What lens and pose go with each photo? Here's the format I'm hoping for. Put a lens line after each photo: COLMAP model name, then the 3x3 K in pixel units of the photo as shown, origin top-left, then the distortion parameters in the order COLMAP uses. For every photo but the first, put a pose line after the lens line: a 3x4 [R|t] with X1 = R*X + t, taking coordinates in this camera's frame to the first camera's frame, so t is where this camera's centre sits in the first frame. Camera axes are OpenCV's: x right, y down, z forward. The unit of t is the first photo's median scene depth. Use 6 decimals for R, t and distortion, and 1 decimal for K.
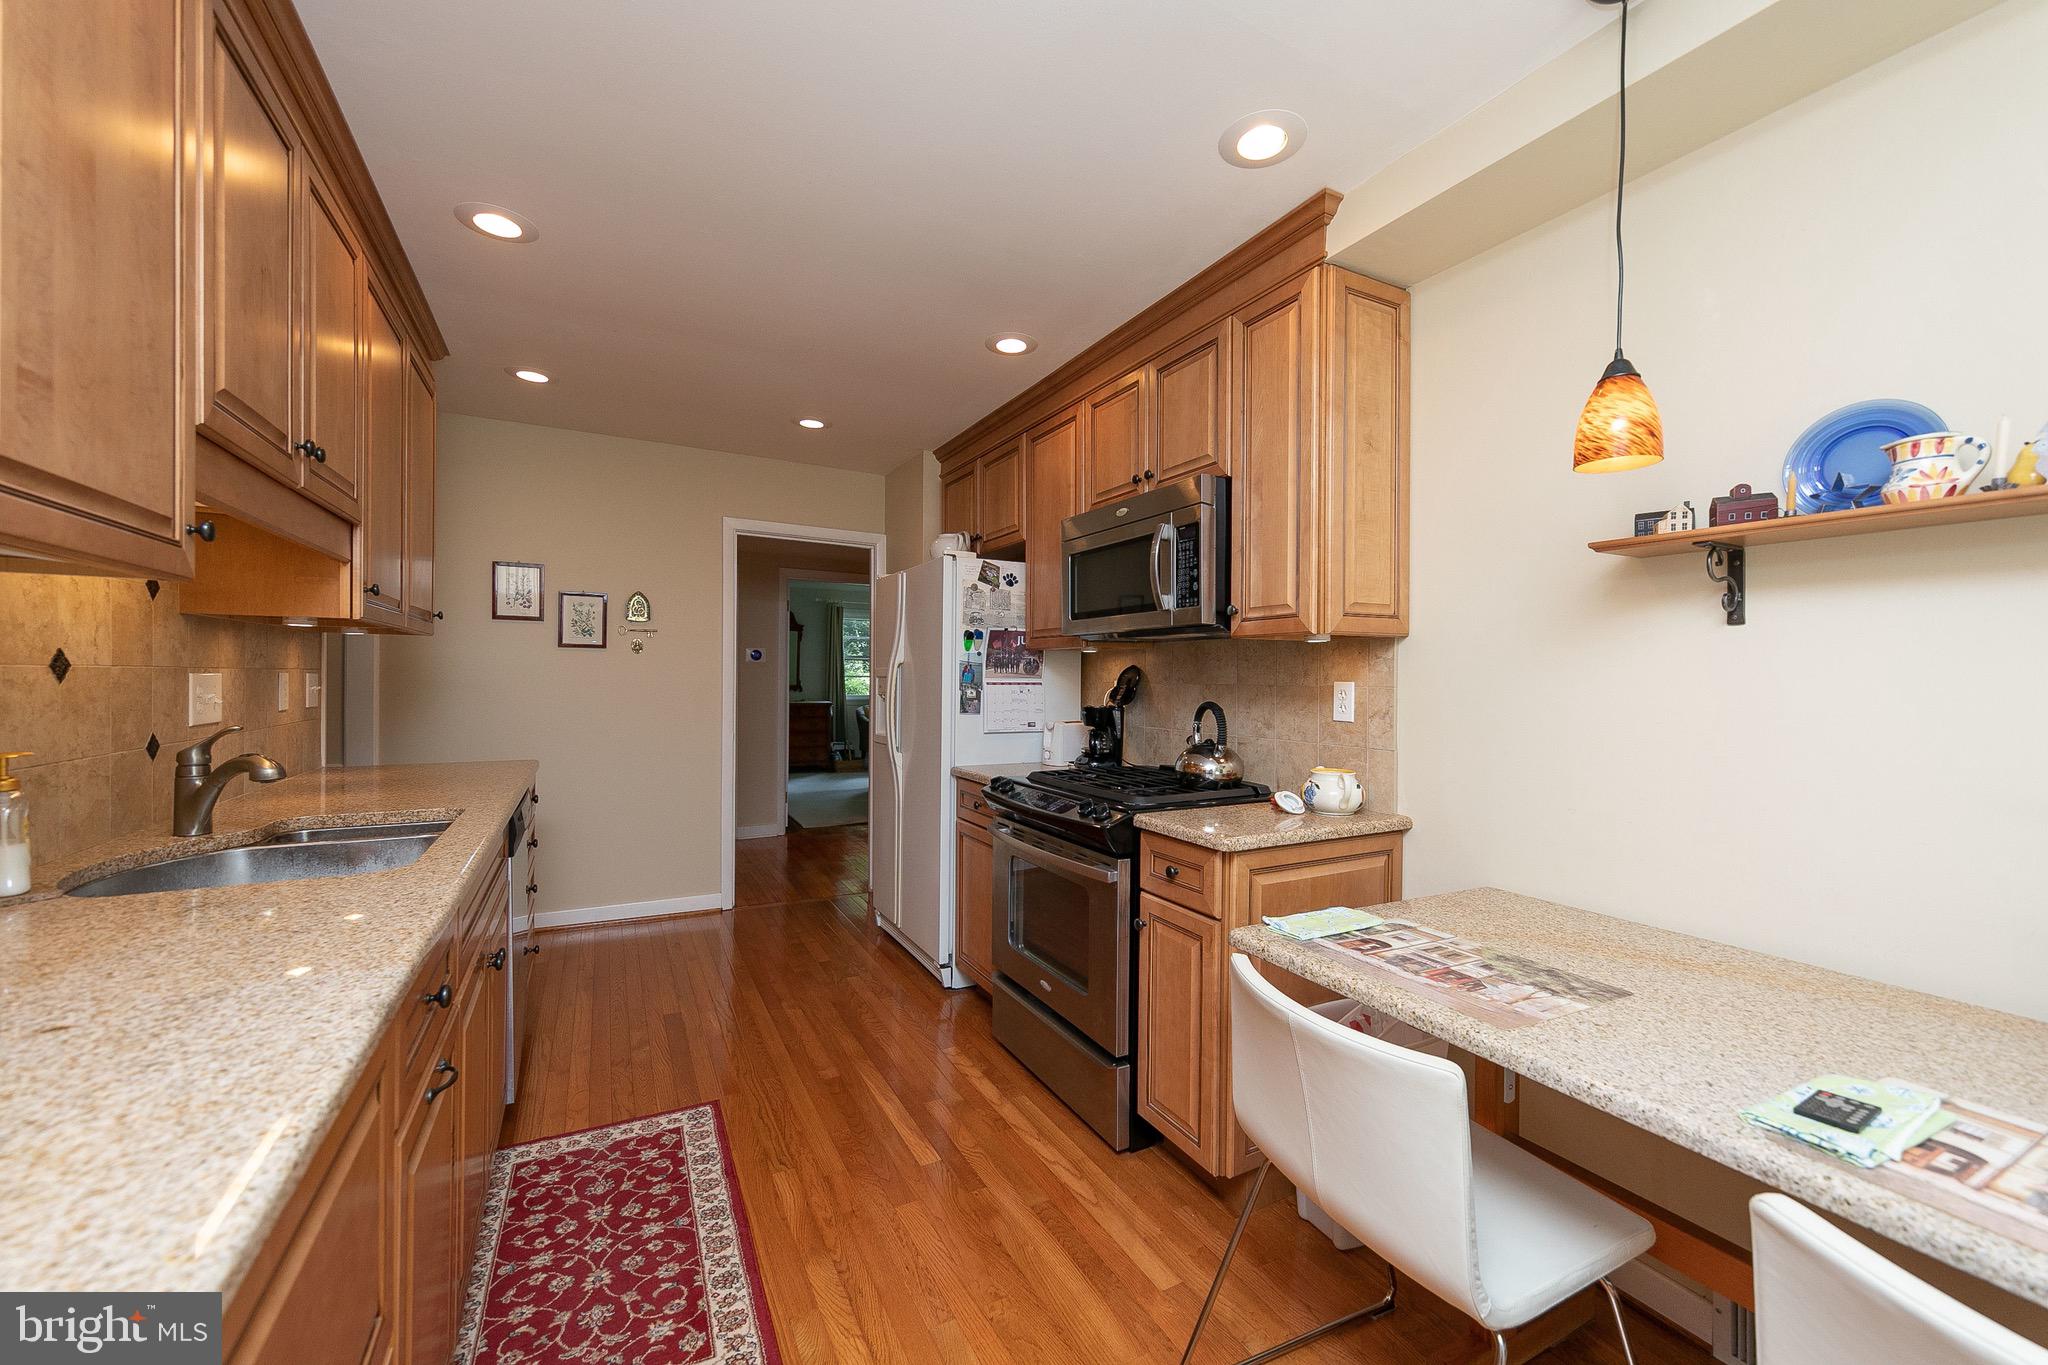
lens RADIAL K [[748.5, 0, 1027.9], [0, 748.5, 672.5], [0, 0, 1]] dist [0.005589, -0.000281]
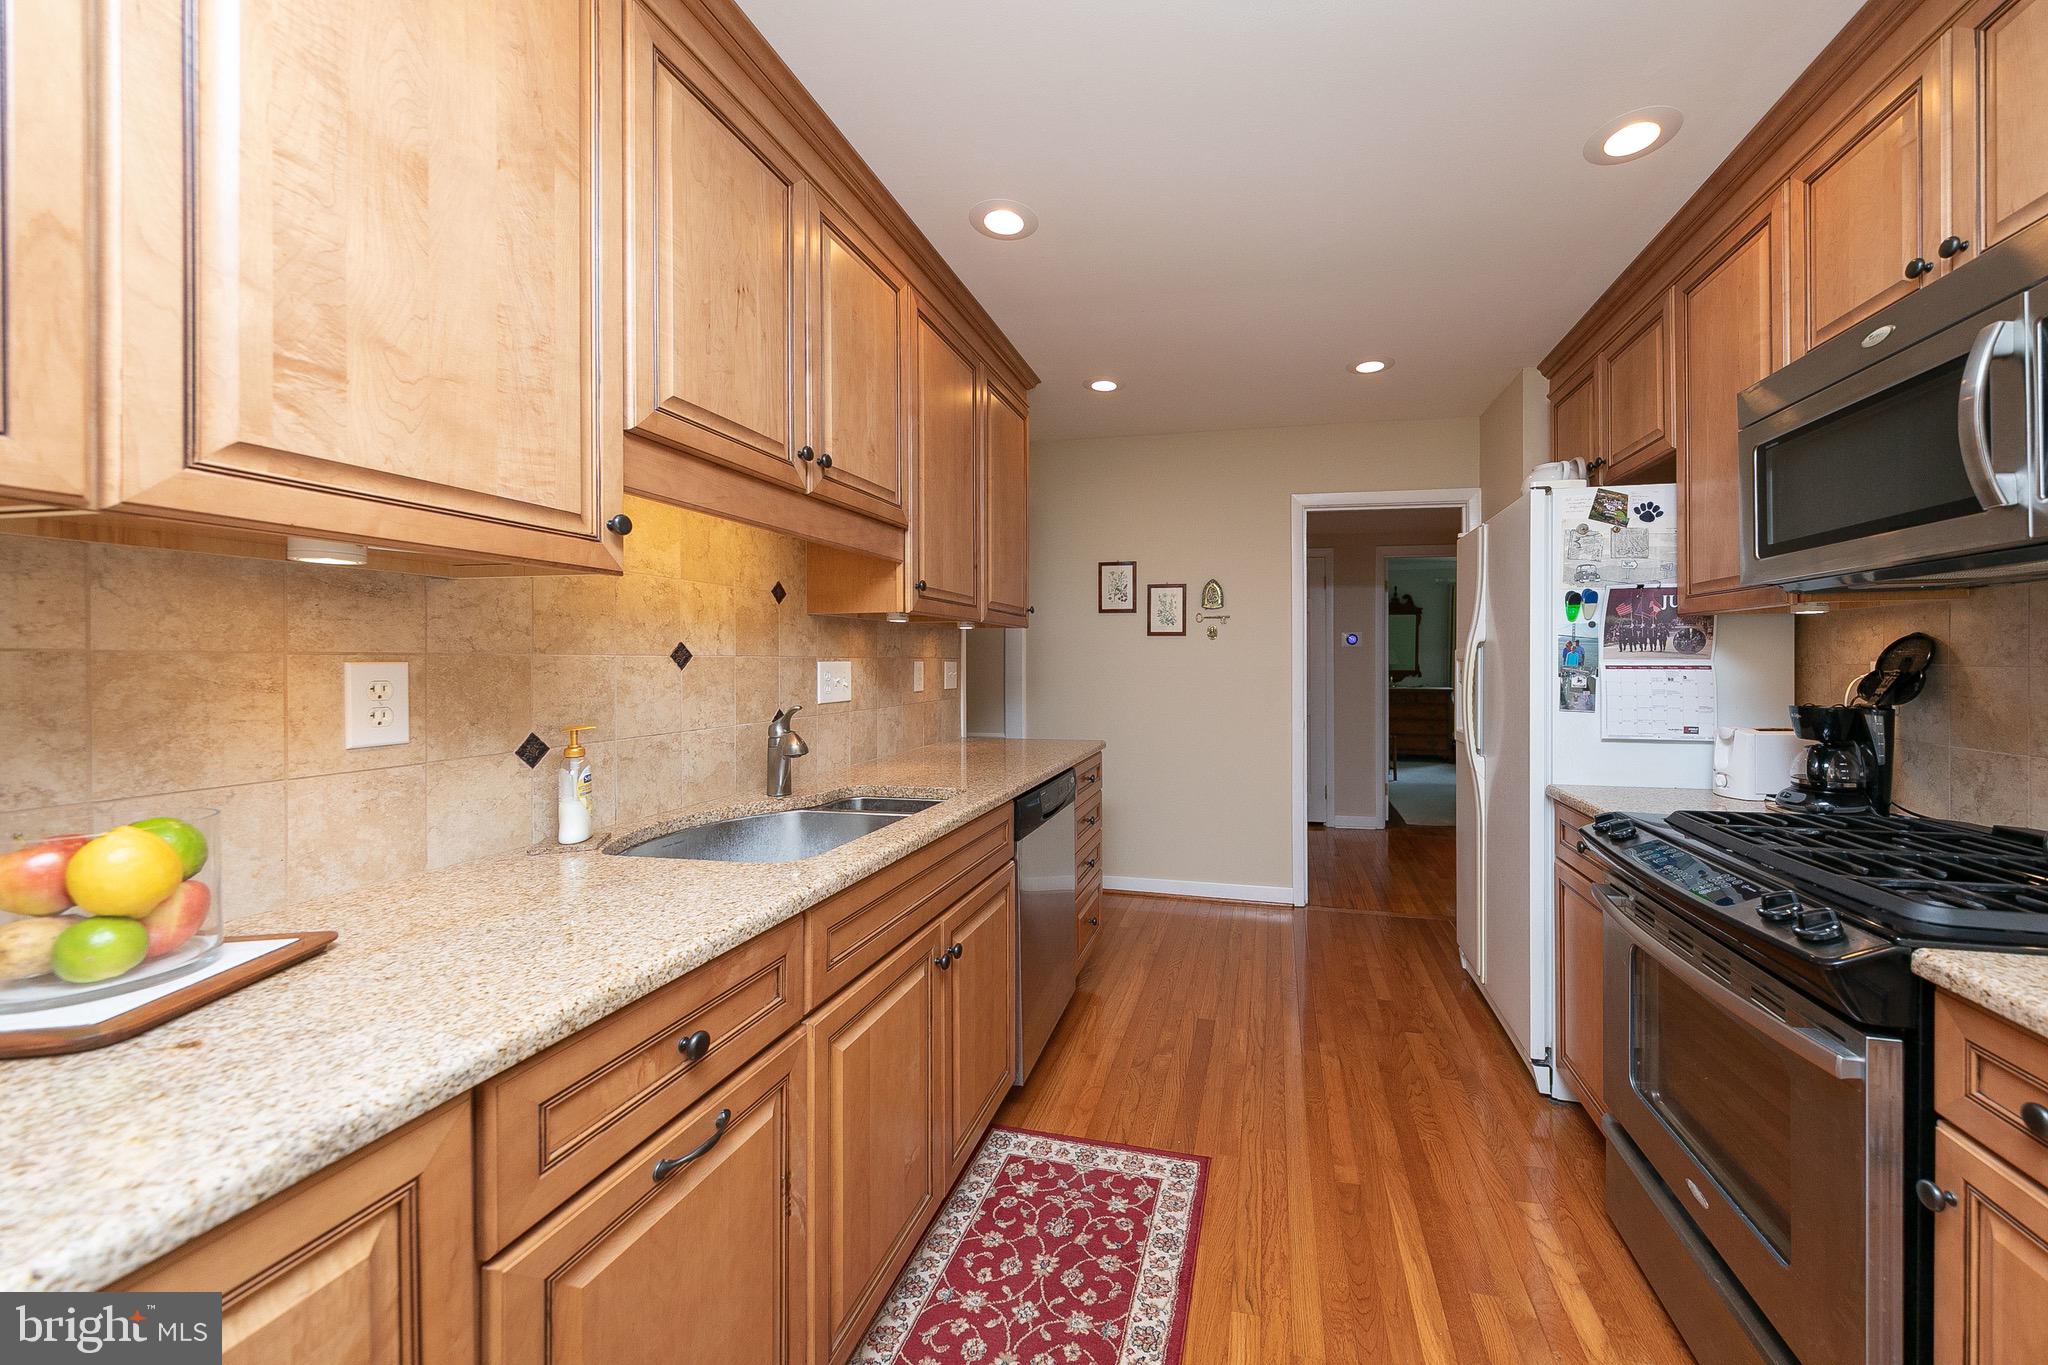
lens RADIAL K [[726.5, 0, 1138.7], [0, 726.5, 659.9], [0, 0, 1]] dist [0.005858, -0.000220]
pose [[0.773734, -0.011183, -0.633412, 0.049741], [0.012766, 0.999916, -0.002060, 0.005321], [0.633382, -0.006492, 0.773812, 0.288570]]
